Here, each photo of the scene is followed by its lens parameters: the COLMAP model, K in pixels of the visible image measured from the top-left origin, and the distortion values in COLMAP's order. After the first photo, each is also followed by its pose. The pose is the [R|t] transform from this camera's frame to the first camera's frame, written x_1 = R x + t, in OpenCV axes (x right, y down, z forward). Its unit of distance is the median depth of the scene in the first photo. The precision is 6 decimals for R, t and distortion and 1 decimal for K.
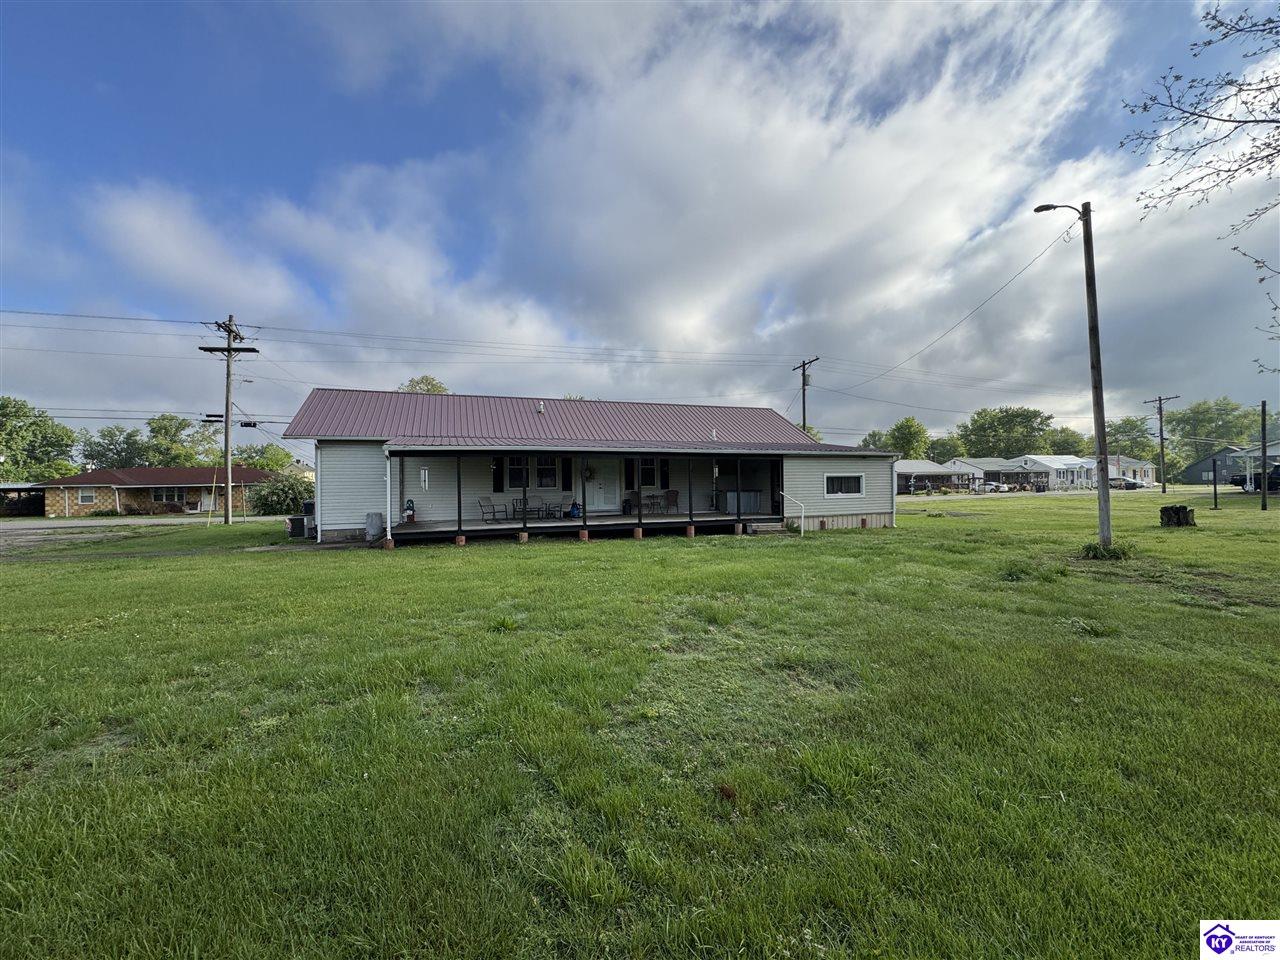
lens RADIAL K [[509.4, 0, 636.7], [0, 509.4, 481.1], [0, 0, 1]] dist [-0.001355, -0.000090]
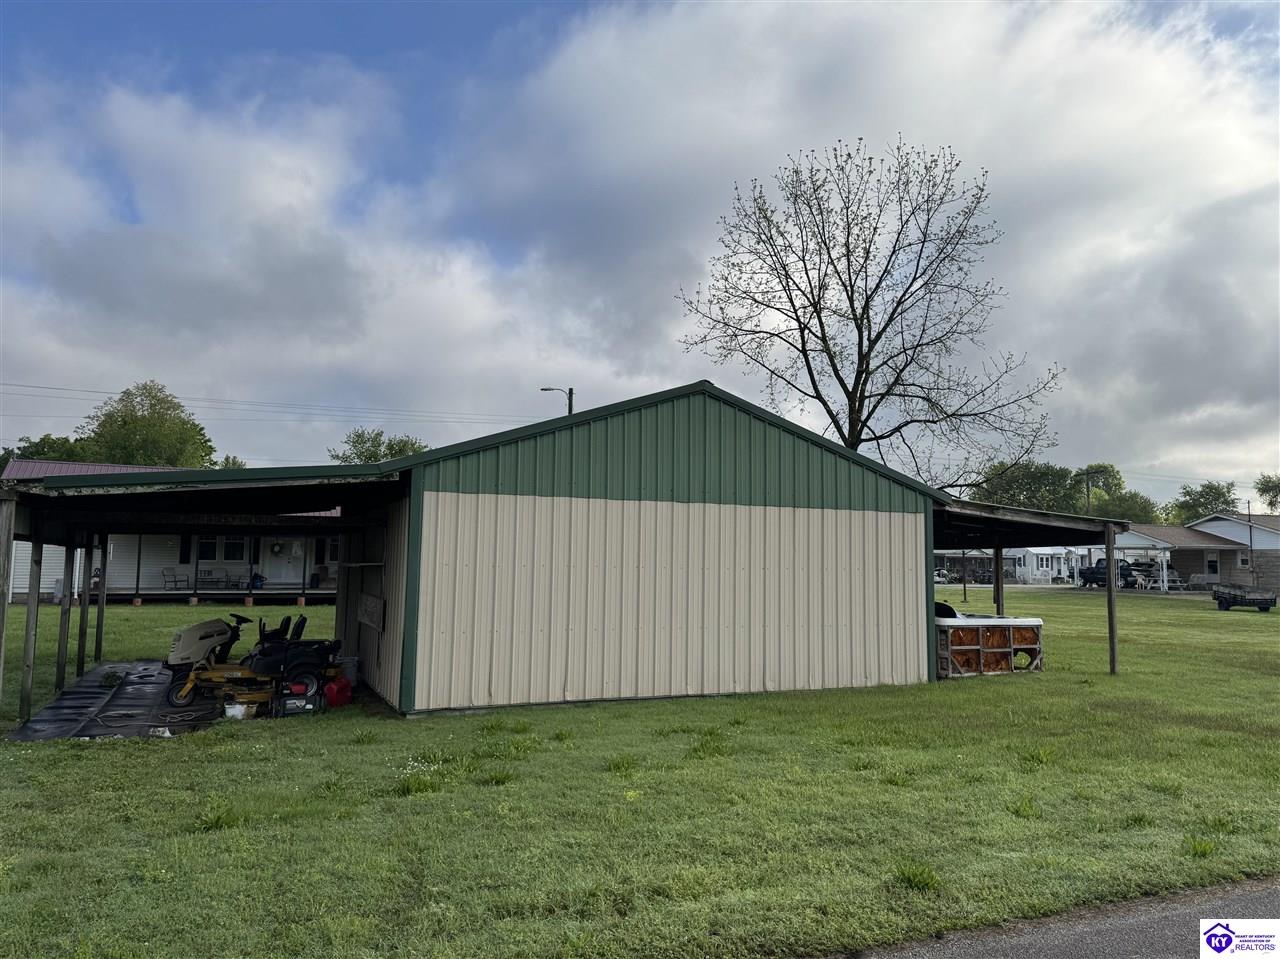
lens RADIAL K [[889.8, 0, 641.3], [0, 889.8, 485.8], [0, 0, 1]] dist [0.116874, -0.160070]
pose [[0.994589, 0.036652, 0.097203, 0.563908], [-0.029227, 0.996623, -0.076739, -0.026614], [-0.099687, 0.073483, 0.992302, -1.160056]]
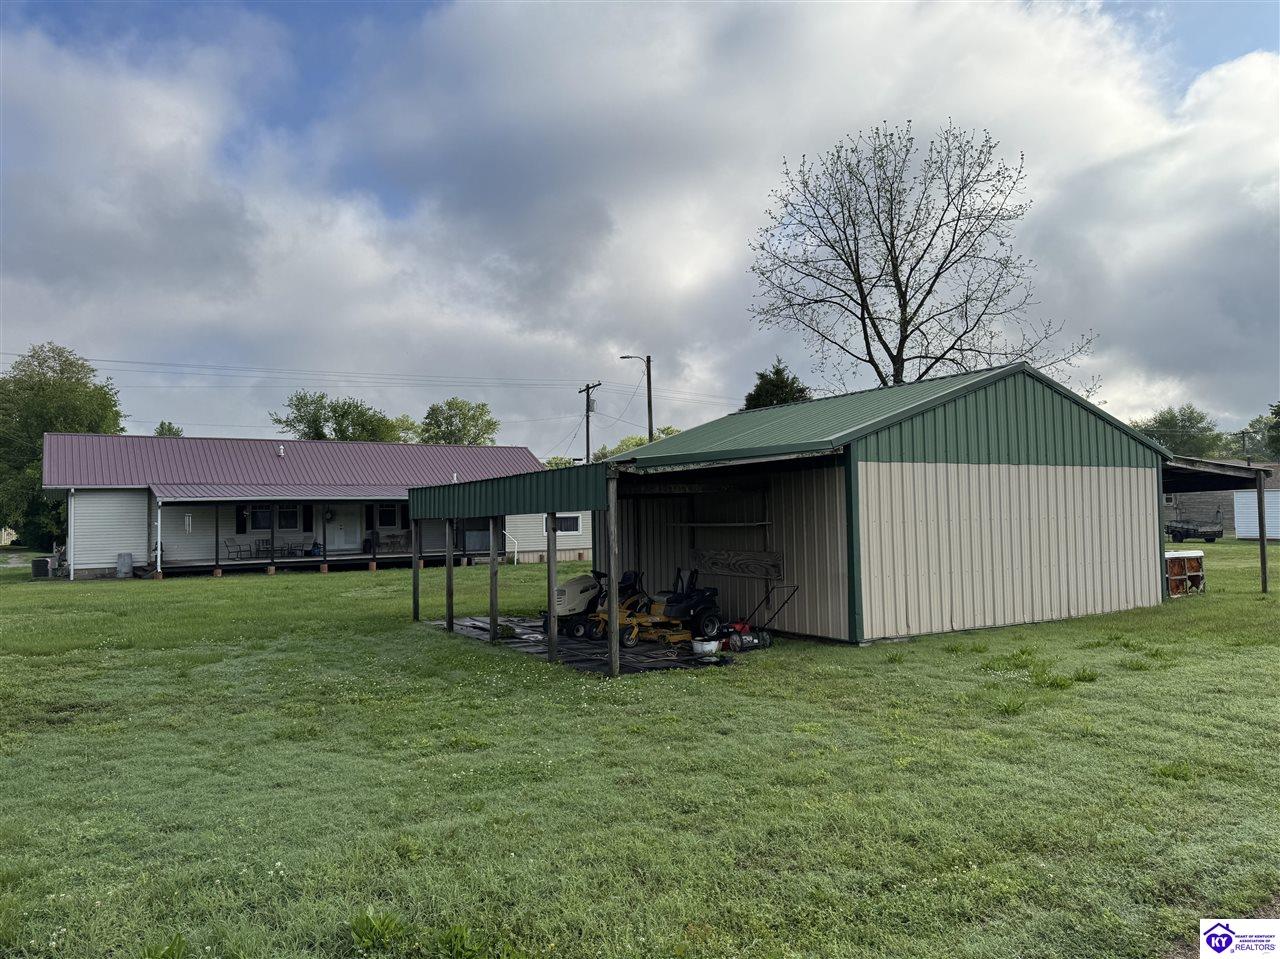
lens RADIAL K [[889.8, 0, 641.3], [0, 889.8, 485.8], [0, 0, 1]] dist [0.116874, -0.160070]
pose [[0.973852, 0.003438, 0.227155, 0.138951], [0.003193, 0.999580, -0.028817, -0.024692], [-0.227159, 0.028789, 0.973432, -1.216058]]
